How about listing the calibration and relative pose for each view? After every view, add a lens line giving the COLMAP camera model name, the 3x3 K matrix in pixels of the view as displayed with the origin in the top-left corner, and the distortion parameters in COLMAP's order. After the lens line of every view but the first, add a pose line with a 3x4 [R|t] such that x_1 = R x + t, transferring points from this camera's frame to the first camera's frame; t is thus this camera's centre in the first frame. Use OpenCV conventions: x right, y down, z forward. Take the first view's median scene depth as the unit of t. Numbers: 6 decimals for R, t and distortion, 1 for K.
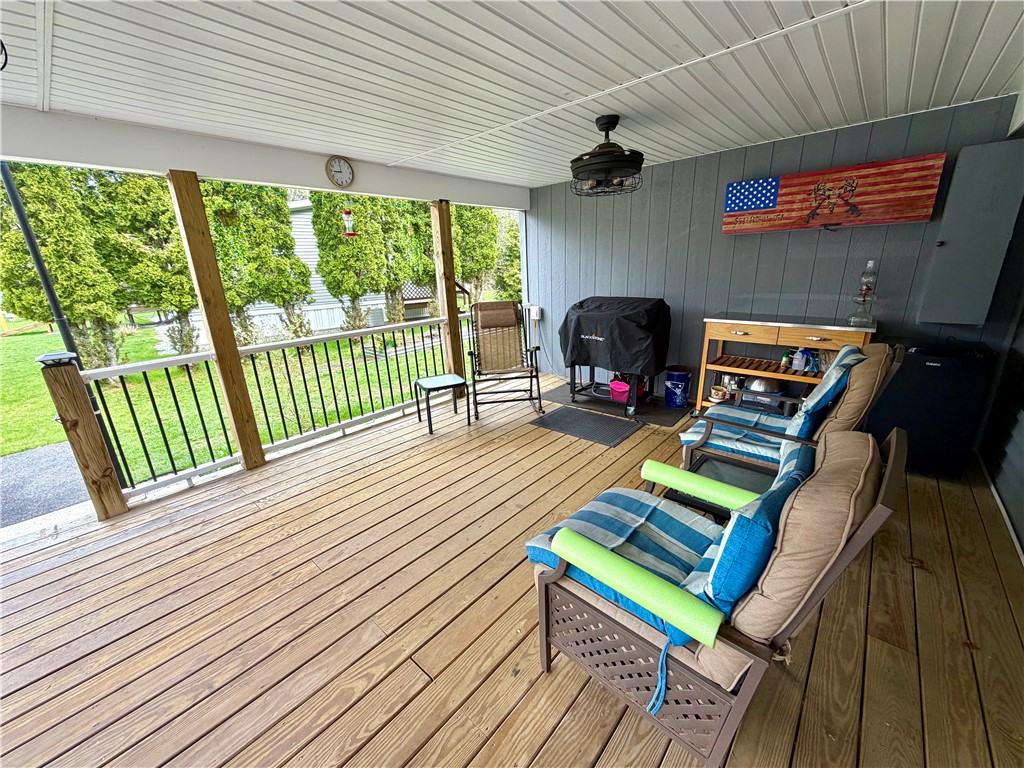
lens RADIAL K [[407.8, 0, 511.4], [0, 407.8, 386.5], [0, 0, 1]] dist [0.001692, 0.000011]
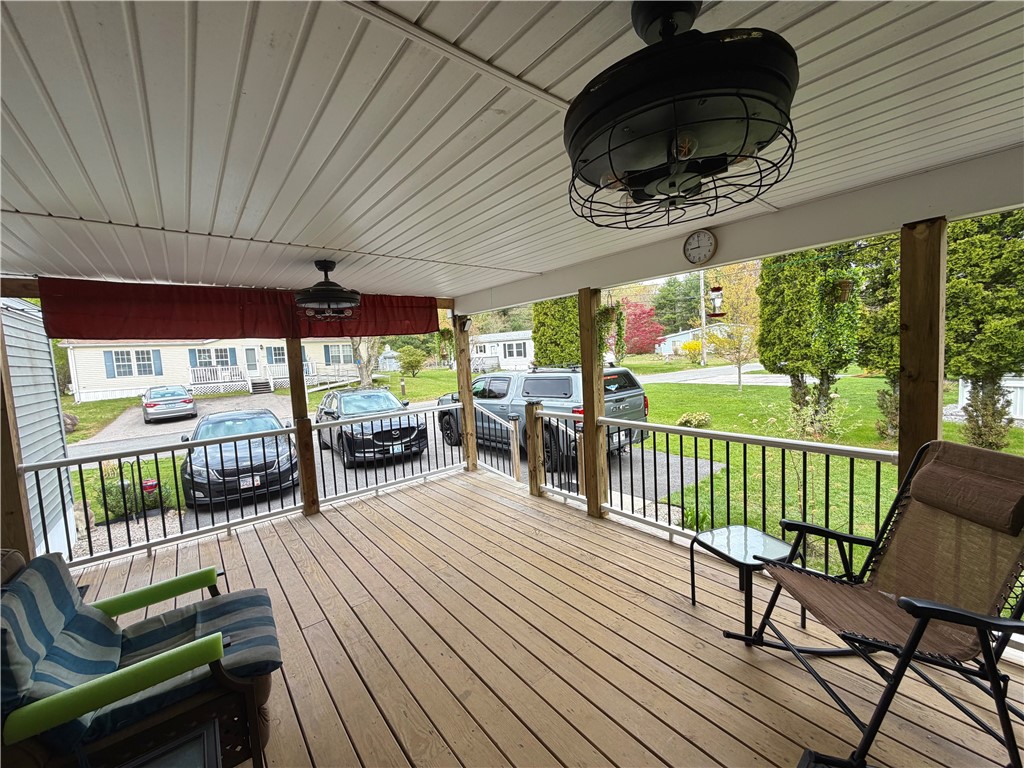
lens RADIAL K [[407.8, 0, 510.0], [0, 407.8, 383.0], [0, 0, 1]] dist [0.001692, 0.000011]
pose [[-0.160093, 0.123428, -0.979355, 0.519272], [-0.228502, 0.960569, 0.158413, -0.301734], [0.960290, 0.249145, -0.125577, 0.804120]]
